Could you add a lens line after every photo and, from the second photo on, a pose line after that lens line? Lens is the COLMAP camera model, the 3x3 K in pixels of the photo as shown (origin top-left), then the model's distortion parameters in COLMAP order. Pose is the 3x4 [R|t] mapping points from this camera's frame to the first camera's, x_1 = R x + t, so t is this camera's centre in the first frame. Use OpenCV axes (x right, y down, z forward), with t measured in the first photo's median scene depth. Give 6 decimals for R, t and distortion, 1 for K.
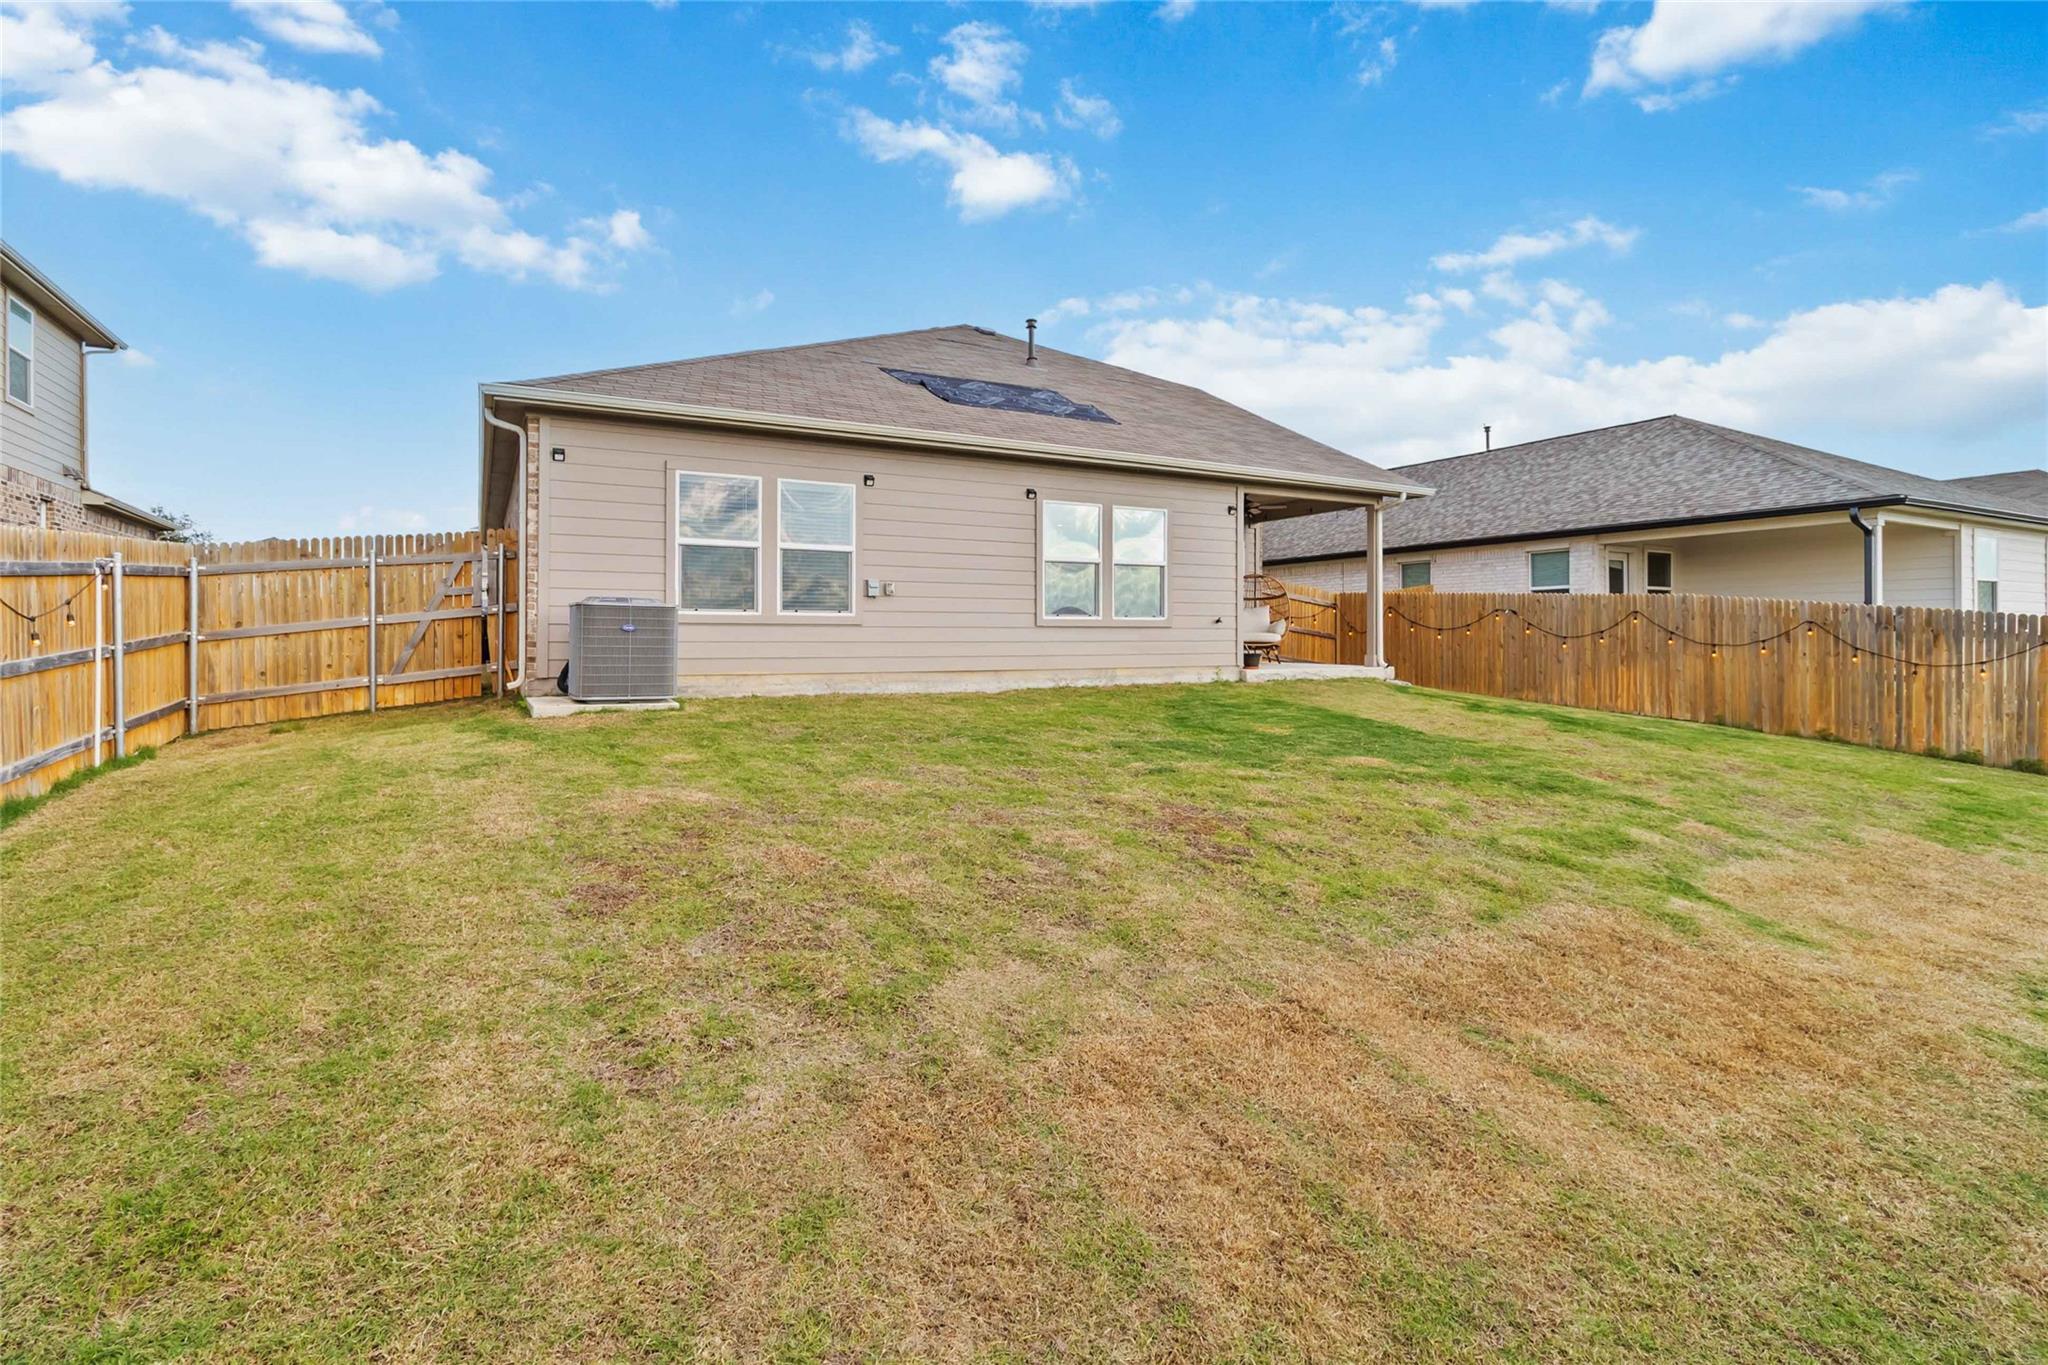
lens RADIAL K [[950.8, 0, 1023.4], [0, 950.8, 652.4], [0, 0, 1]] dist [0.000441, -0.000016]
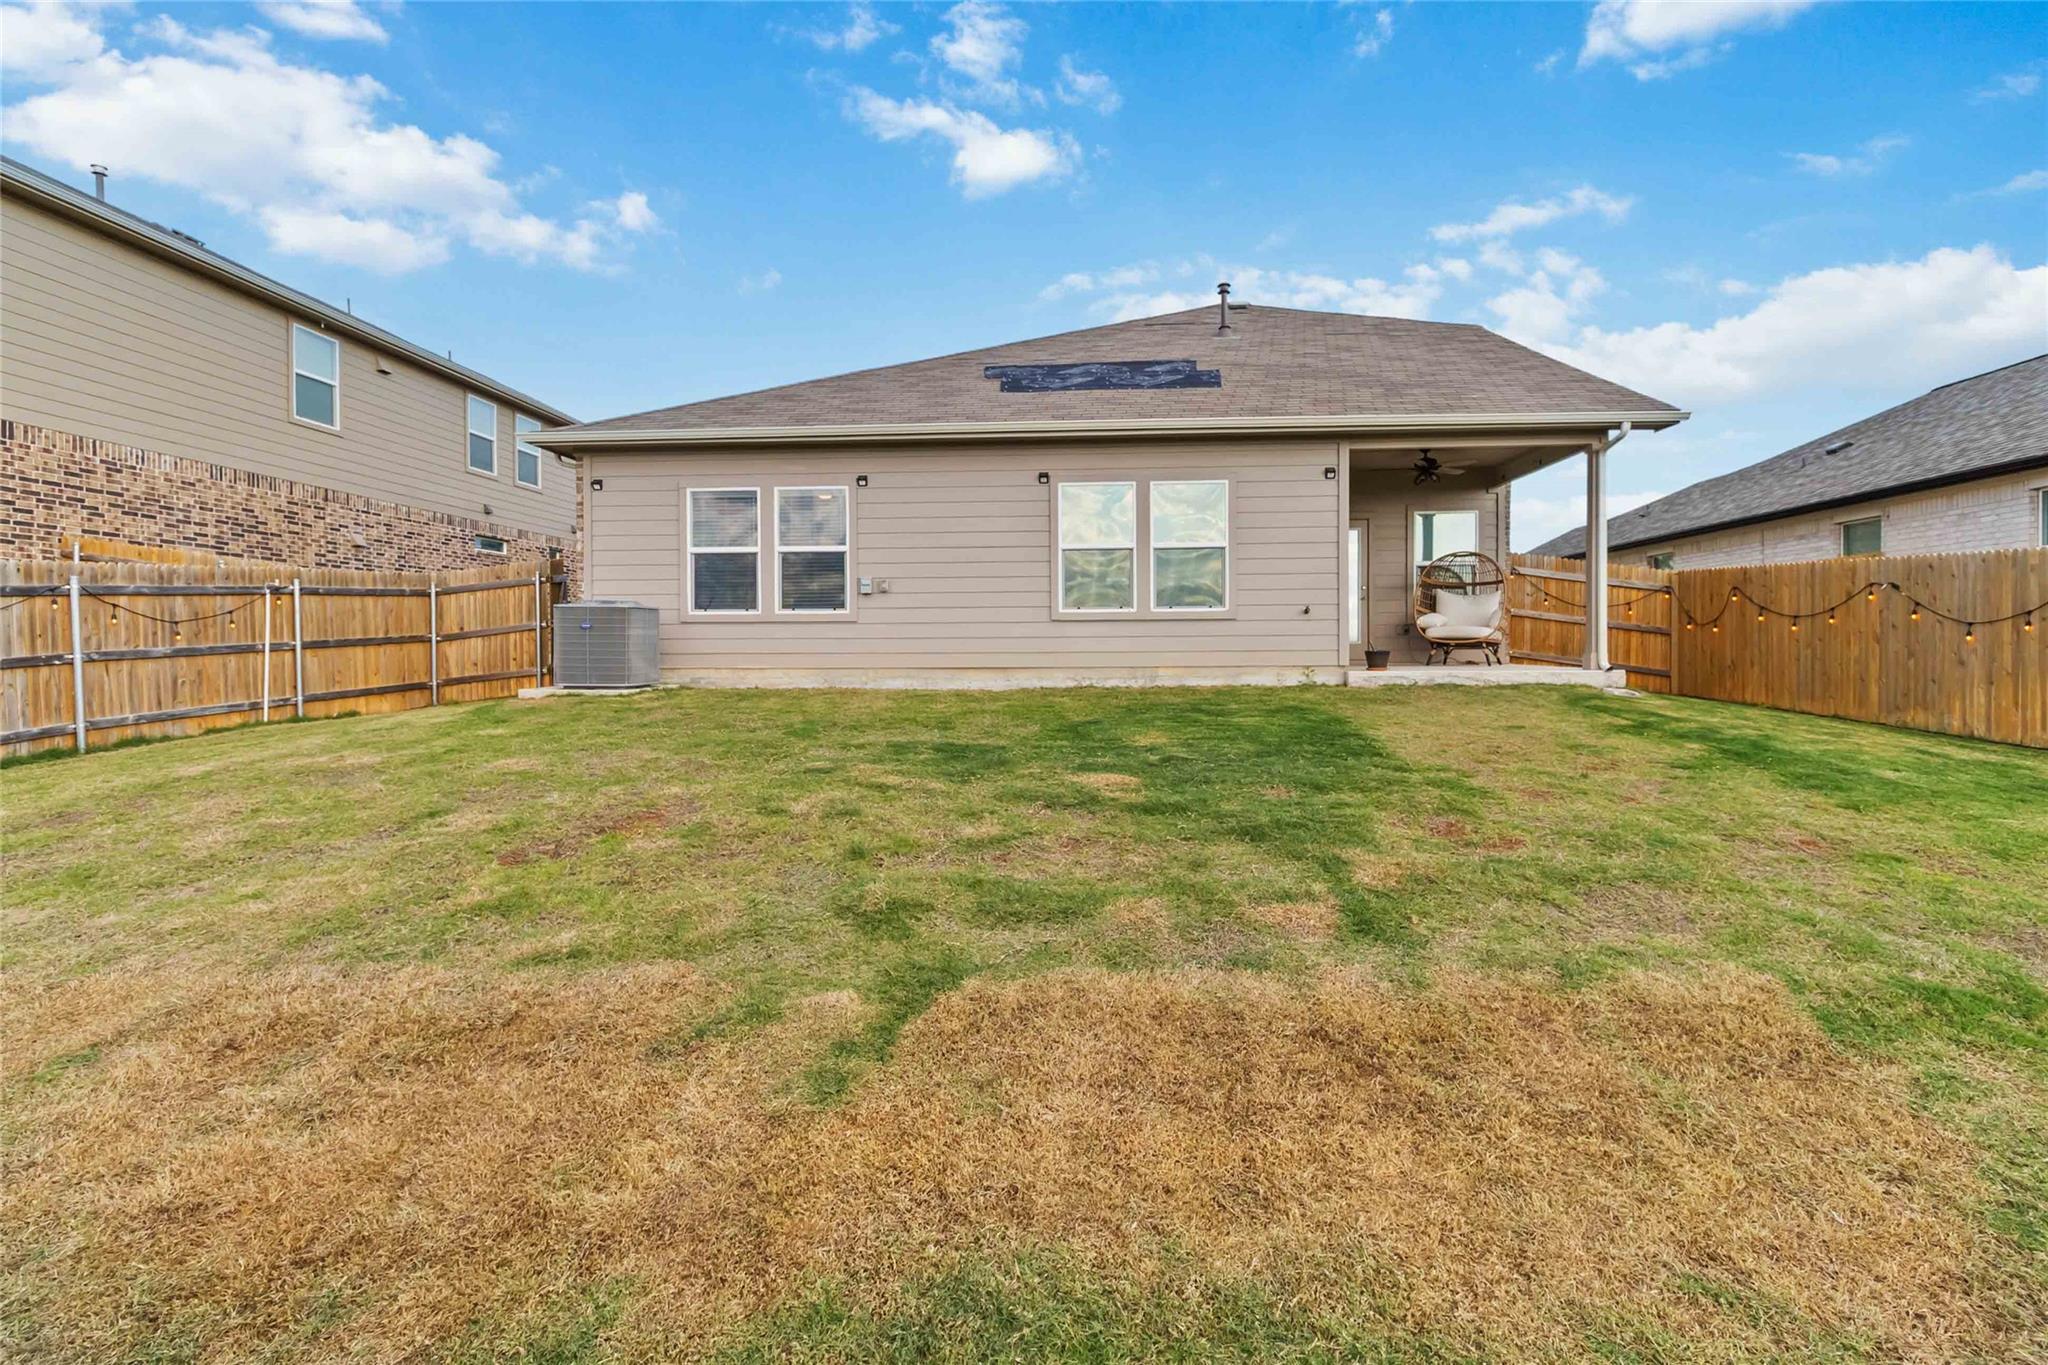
lens RADIAL K [[950.8, 0, 1023.4], [0, 950.8, 652.4], [0, 0, 1]] dist [0.000441, -0.000016]
pose [[0.843387, -0.002288, -0.537301, 0.624710], [-0.003002, 0.999955, -0.008971, 0.015540], [0.537298, 0.009179, 0.843343, 0.265066]]
